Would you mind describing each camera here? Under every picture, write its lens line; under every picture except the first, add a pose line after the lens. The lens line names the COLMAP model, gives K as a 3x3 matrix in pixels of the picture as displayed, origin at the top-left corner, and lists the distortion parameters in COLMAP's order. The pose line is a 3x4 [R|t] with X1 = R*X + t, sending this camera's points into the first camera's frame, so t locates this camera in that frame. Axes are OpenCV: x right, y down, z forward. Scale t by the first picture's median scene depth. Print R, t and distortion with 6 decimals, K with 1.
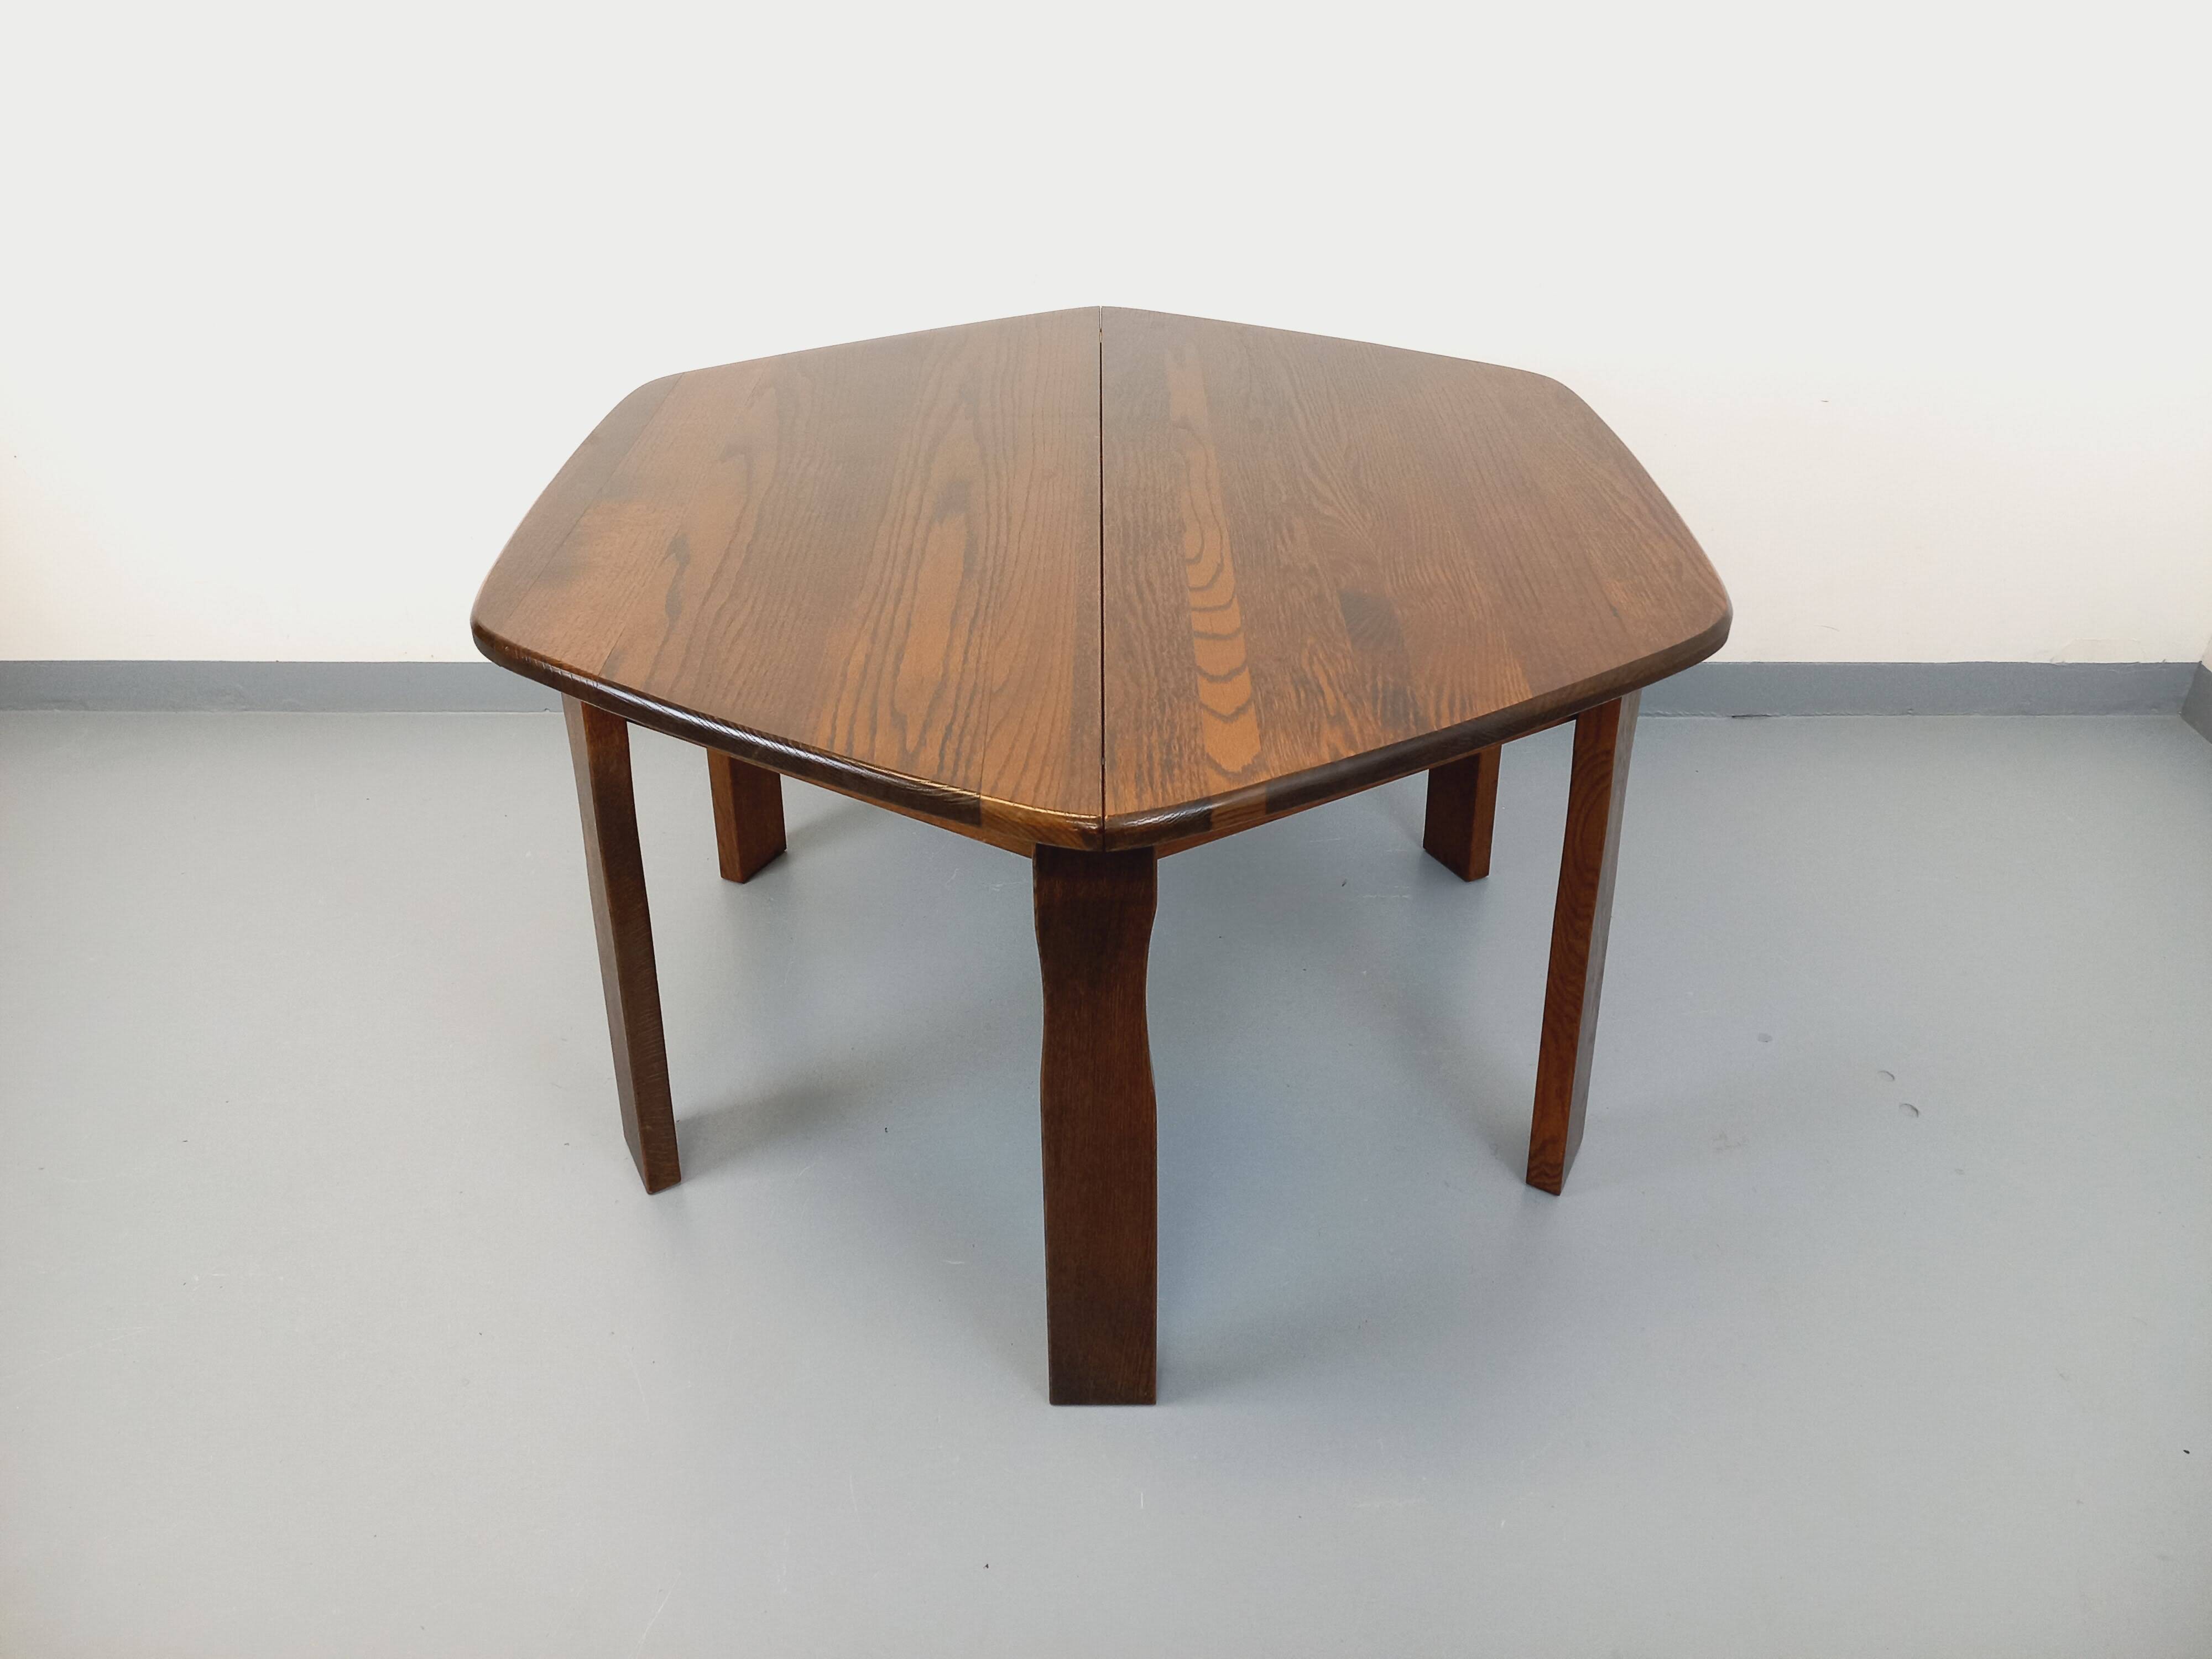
lens RADIAL K [[1634.5, 0, 1091.5], [0, 1634.5, 749.2], [0, 0, 1]] dist [0.080631, -0.081028]
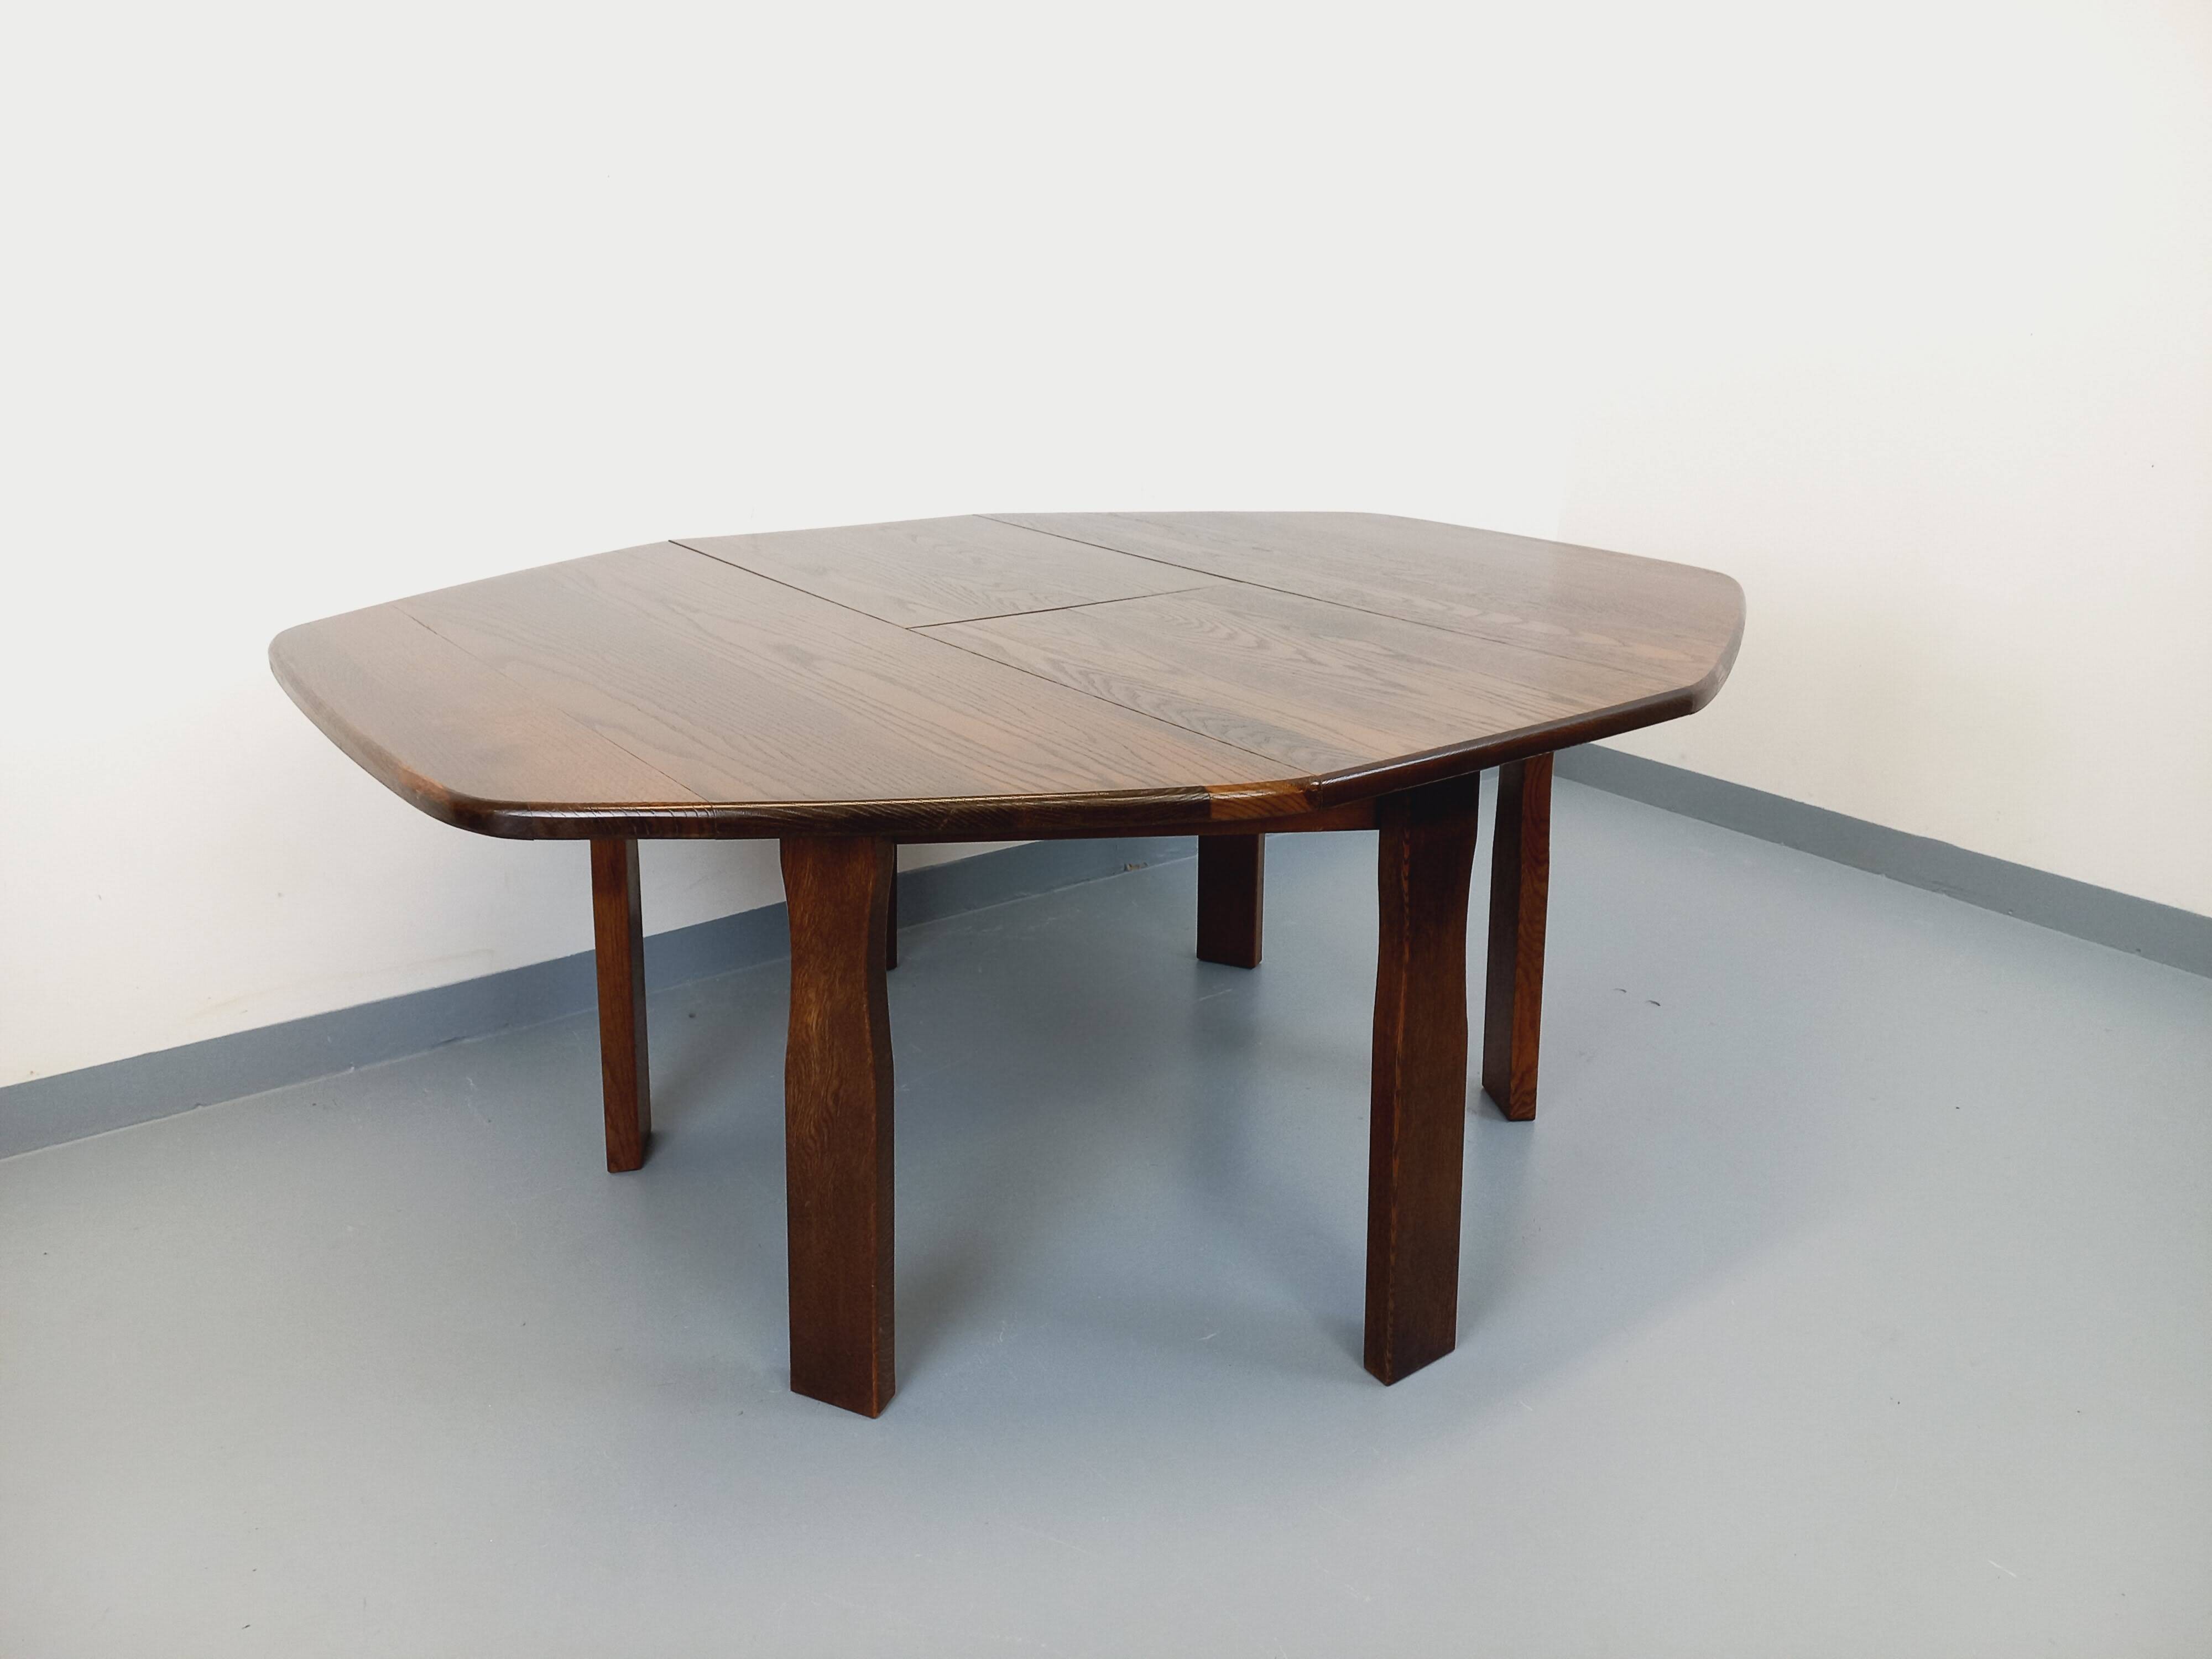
lens RADIAL K [[1634.5, 0, 1120.5], [0, 1634.5, 830.4], [0, 0, 1]] dist [0.080631, -0.081028]
pose [[0.794800, -0.190285, 0.576267, -0.706674], [0.299489, 0.948872, -0.099742, 0.109478], [-0.527824, 0.251861, 0.811152, 0.133534]]
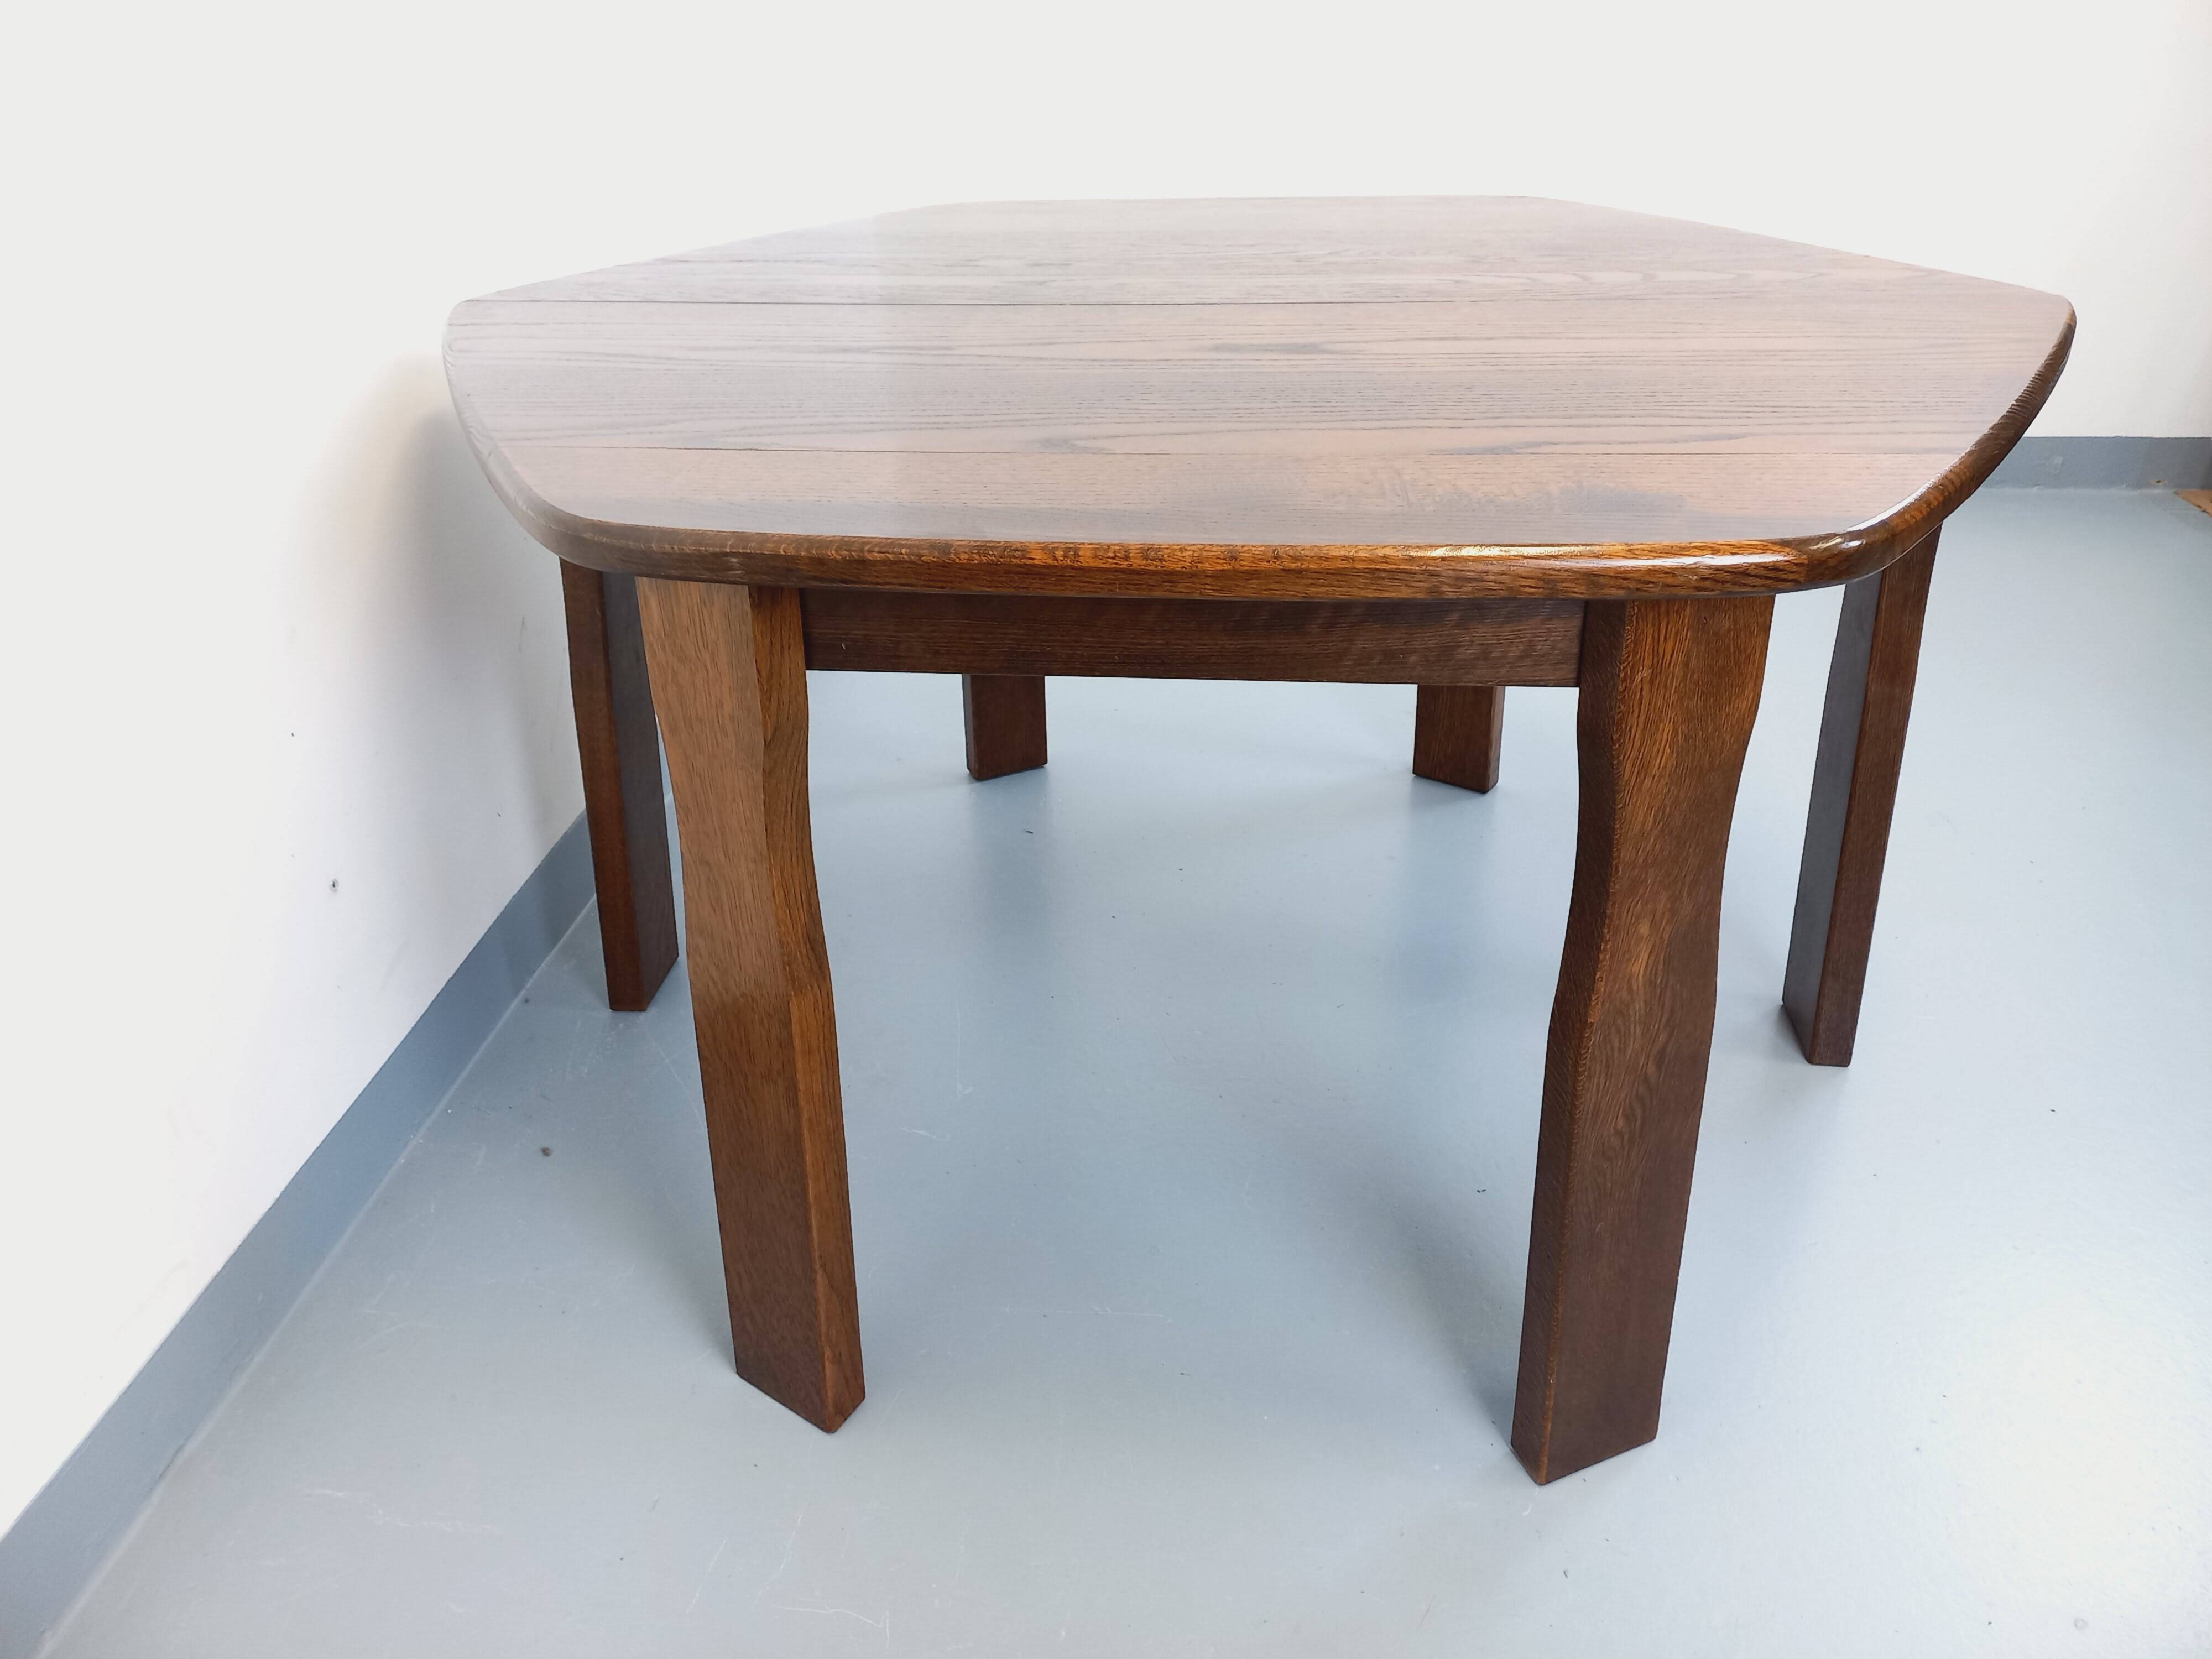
lens RADIAL K [[1634.5, 0, 1126.4], [0, 1634.5, 765.0], [0, 0, 1]] dist [0.080631, -0.081028]
pose [[0.084287, -0.453773, 0.887122, -0.852518], [0.530543, 0.774041, 0.345522, -0.312492], [-0.843457, 0.441533, 0.305987, 0.976584]]
